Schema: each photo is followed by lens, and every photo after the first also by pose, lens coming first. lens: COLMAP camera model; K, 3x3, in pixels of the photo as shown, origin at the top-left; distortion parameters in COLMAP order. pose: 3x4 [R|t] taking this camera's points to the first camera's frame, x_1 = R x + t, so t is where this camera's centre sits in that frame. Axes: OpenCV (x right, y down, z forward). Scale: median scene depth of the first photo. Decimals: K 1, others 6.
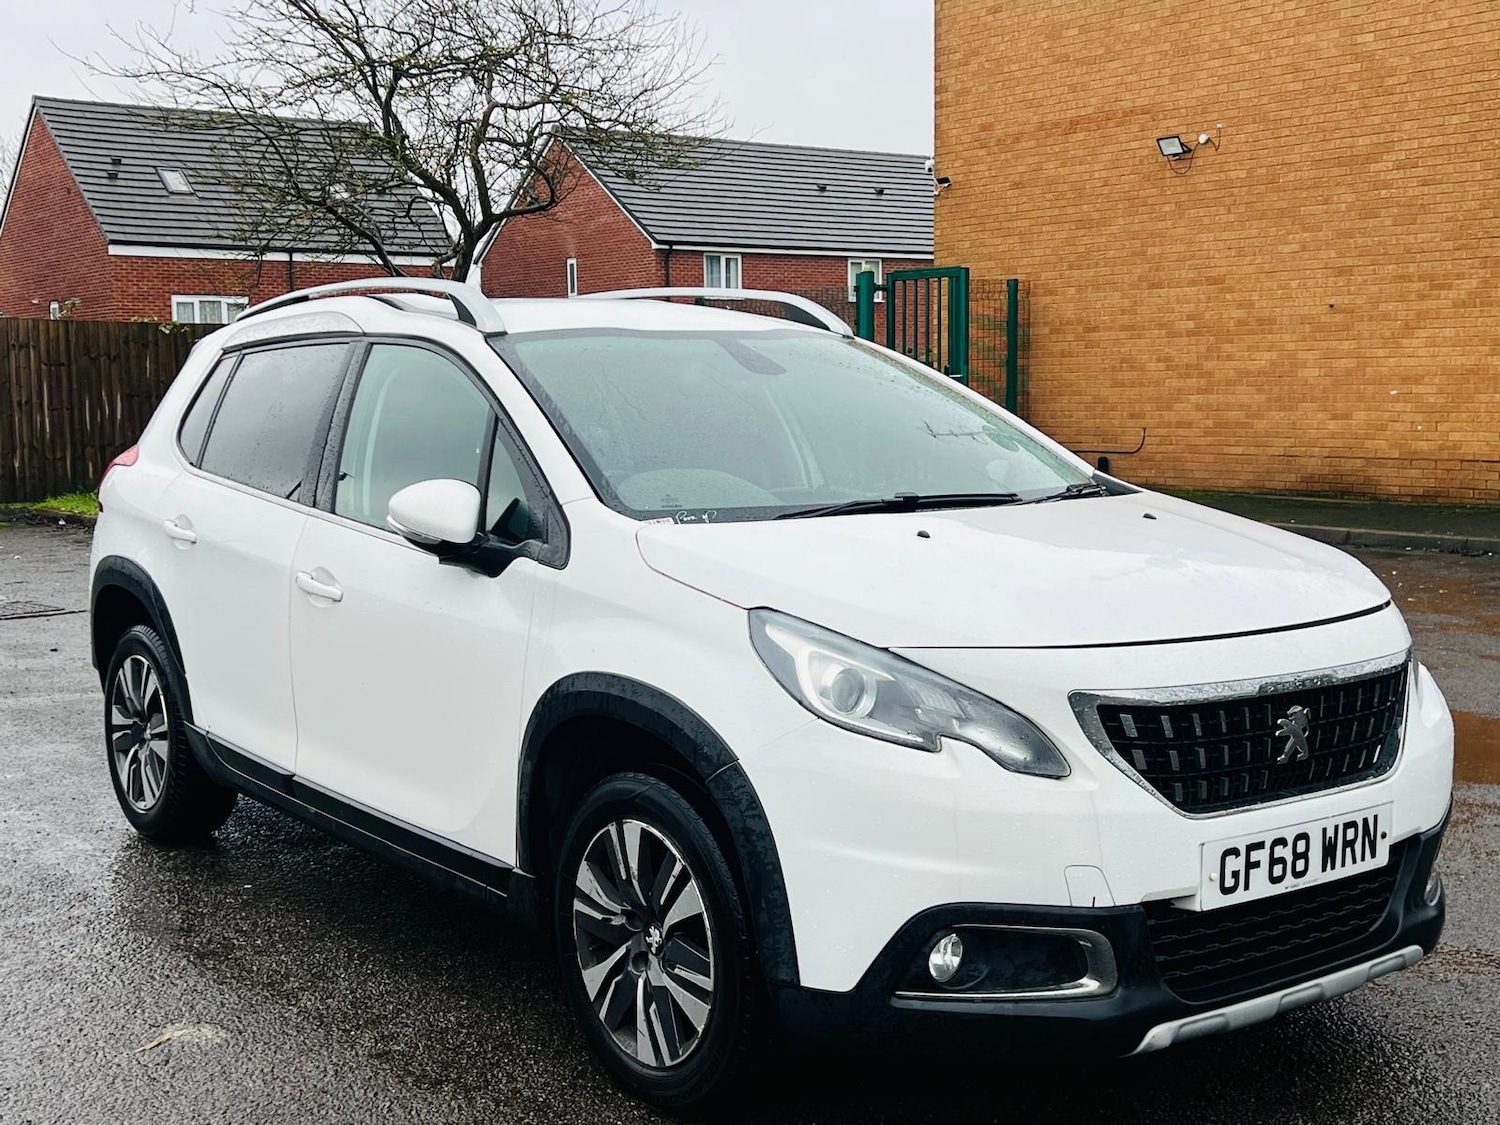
lens RADIAL K [[1850.6, 0, 753.8], [0, 1850.6, 566.8], [0, 0, 1]] dist [0.147095, -0.386279]
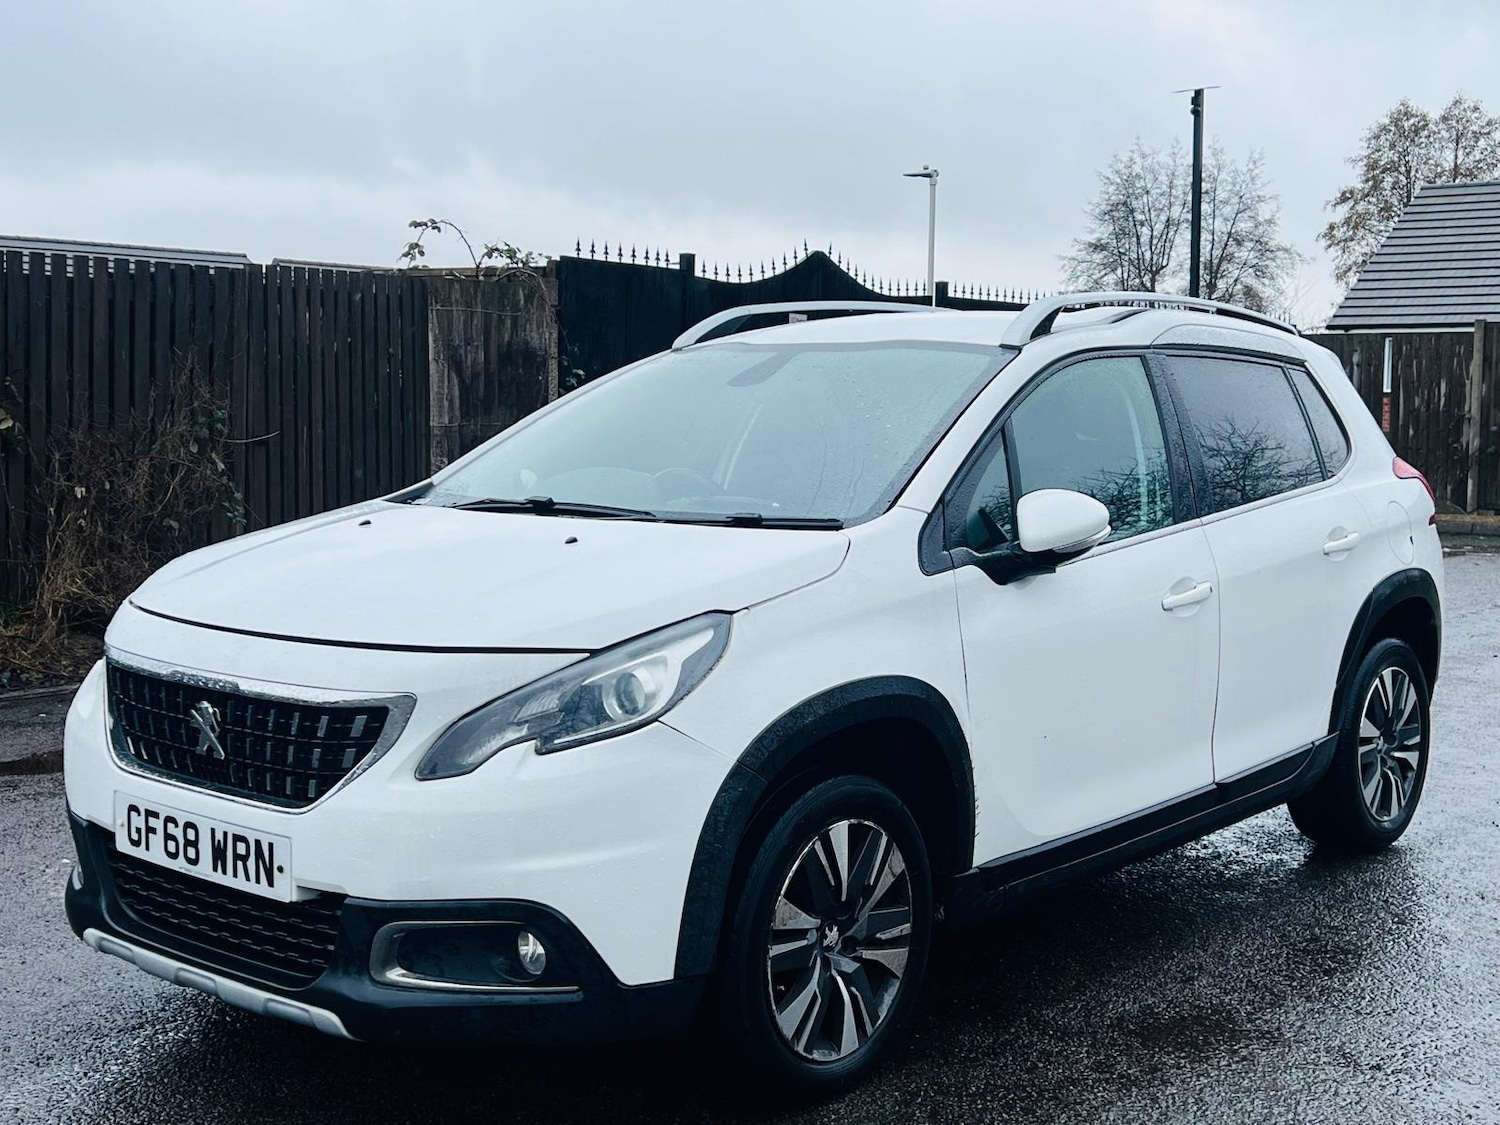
lens RADIAL K [[1852.9, 0, 771.8], [0, 1852.9, 570.0], [0, 0, 1]] dist [0.158427, -0.417840]
pose [[0.229317, 0.104310, -0.967746, 0.866076], [-0.111369, 0.990523, 0.080375, -0.074552], [0.966959, 0.089346, 0.238761, 0.665561]]
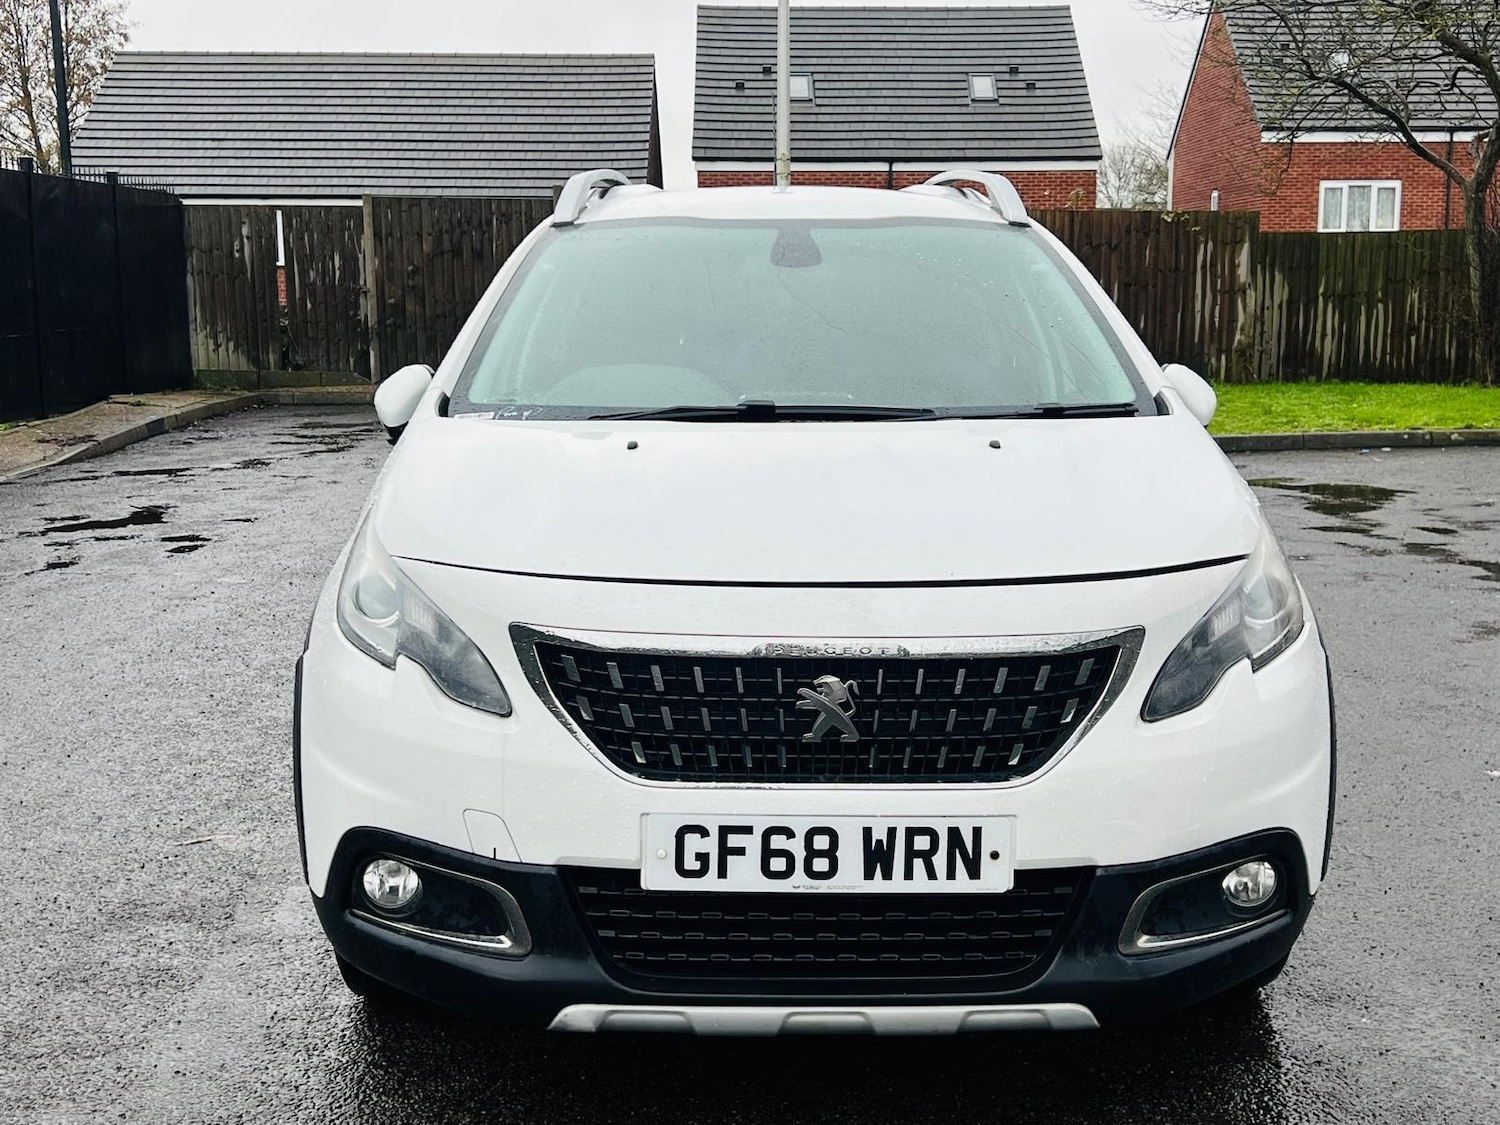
lens RADIAL K [[1852.9, 0, 771.8], [0, 1852.9, 570.0], [0, 0, 1]] dist [0.158427, -0.417840]
pose [[0.807597, 0.101875, -0.580869, 0.471751], [-0.066511, 0.994416, 0.081933, -0.024263], [0.585973, -0.027535, 0.809863, 0.201477]]
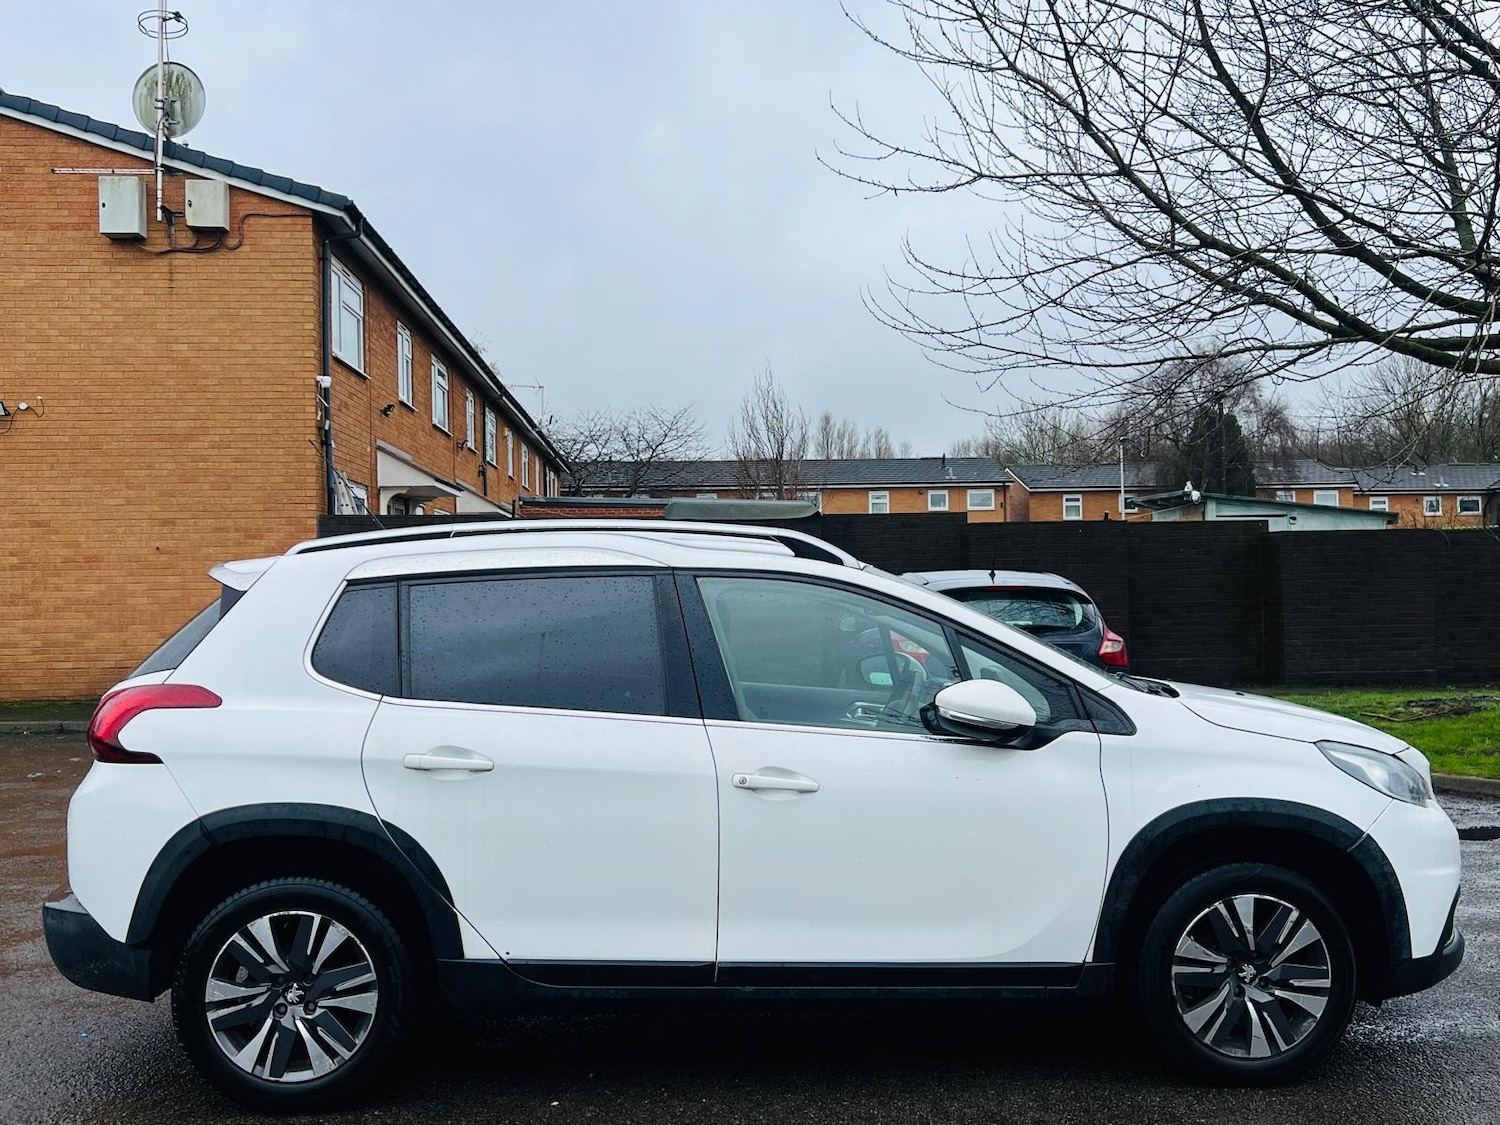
lens RADIAL K [[1420.7, 0, 728.4], [0, 1420.7, 577.7], [0, 0, 1]] dist [0.015252, 0.008485]
pose [[0.569953, 0.008757, 0.821631, -0.835115], [0.089219, 0.993371, -0.072478, -0.047938], [-0.816819, 0.114614, 0.565394, 0.440483]]
